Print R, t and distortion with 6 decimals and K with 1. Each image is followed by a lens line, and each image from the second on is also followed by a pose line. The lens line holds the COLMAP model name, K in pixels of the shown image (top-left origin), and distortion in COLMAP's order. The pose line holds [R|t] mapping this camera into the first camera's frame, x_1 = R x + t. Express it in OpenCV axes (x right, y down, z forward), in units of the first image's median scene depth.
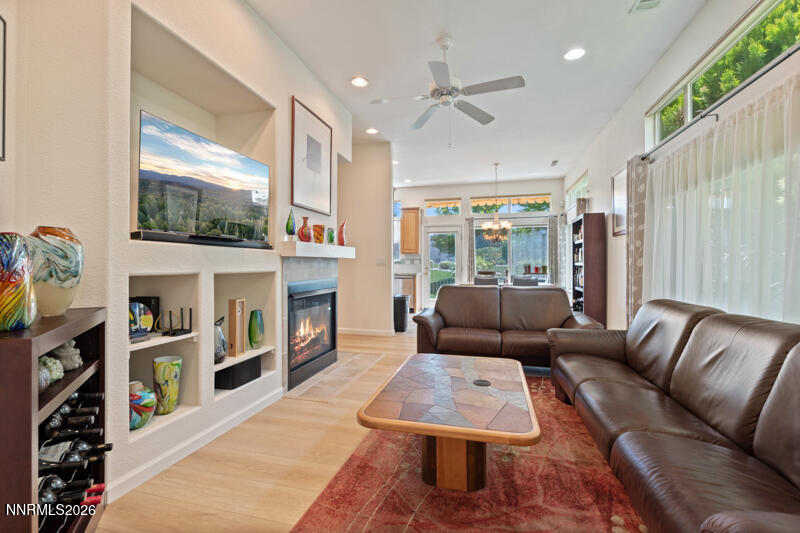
lens RADIAL K [[354.5, 0, 402.7], [0, 354.5, 261.4], [0, 0, 1]] dist [0.005220, -0.001862]
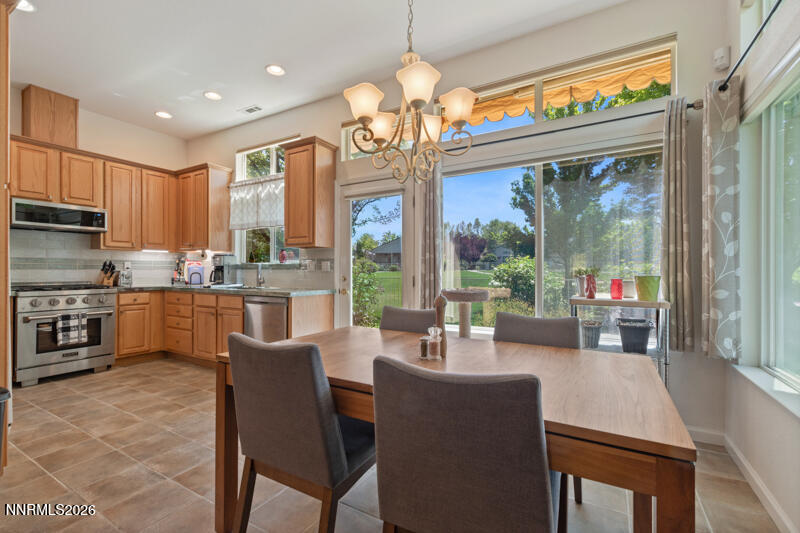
lens RADIAL K [[354.5, 0, 405.1], [0, 354.5, 269.3], [0, 0, 1]] dist [0.005220, -0.001862]
pose [[0.965006, 0.002252, -0.262219, 0.276456], [-0.002009, 0.999997, 0.001196, 0.005971], [0.262221, -0.000627, 0.965008, 0.649840]]
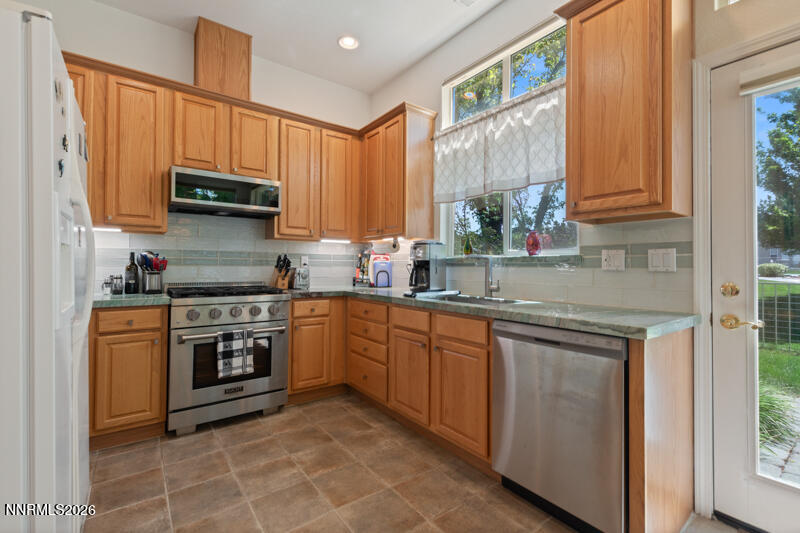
lens RADIAL K [[354.5, 0, 400.8], [0, 354.5, 261.6], [0, 0, 1]] dist [0.005220, -0.001862]
pose [[0.780042, -0.003863, -0.625715, 0.054279], [-0.004585, 0.999919, -0.011888, 0.006941], [0.625710, 0.012142, 0.779961, 0.822924]]
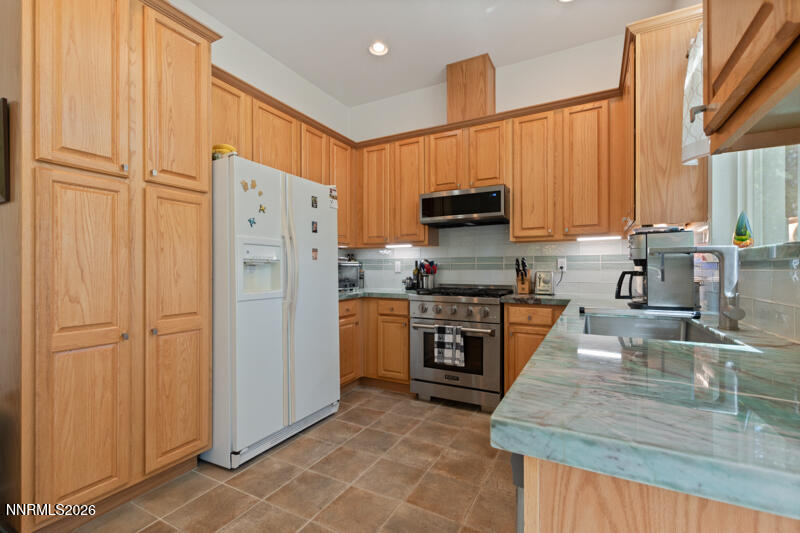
lens RADIAL K [[354.5, 0, 404.7], [0, 354.5, 268.4], [0, 0, 1]] dist [0.005220, -0.001862]
pose [[-0.233081, -0.001016, -0.972457, 0.105194], [0.004748, 0.999986, -0.002183, 0.006542], [0.972446, -0.005126, -0.233073, 1.011438]]
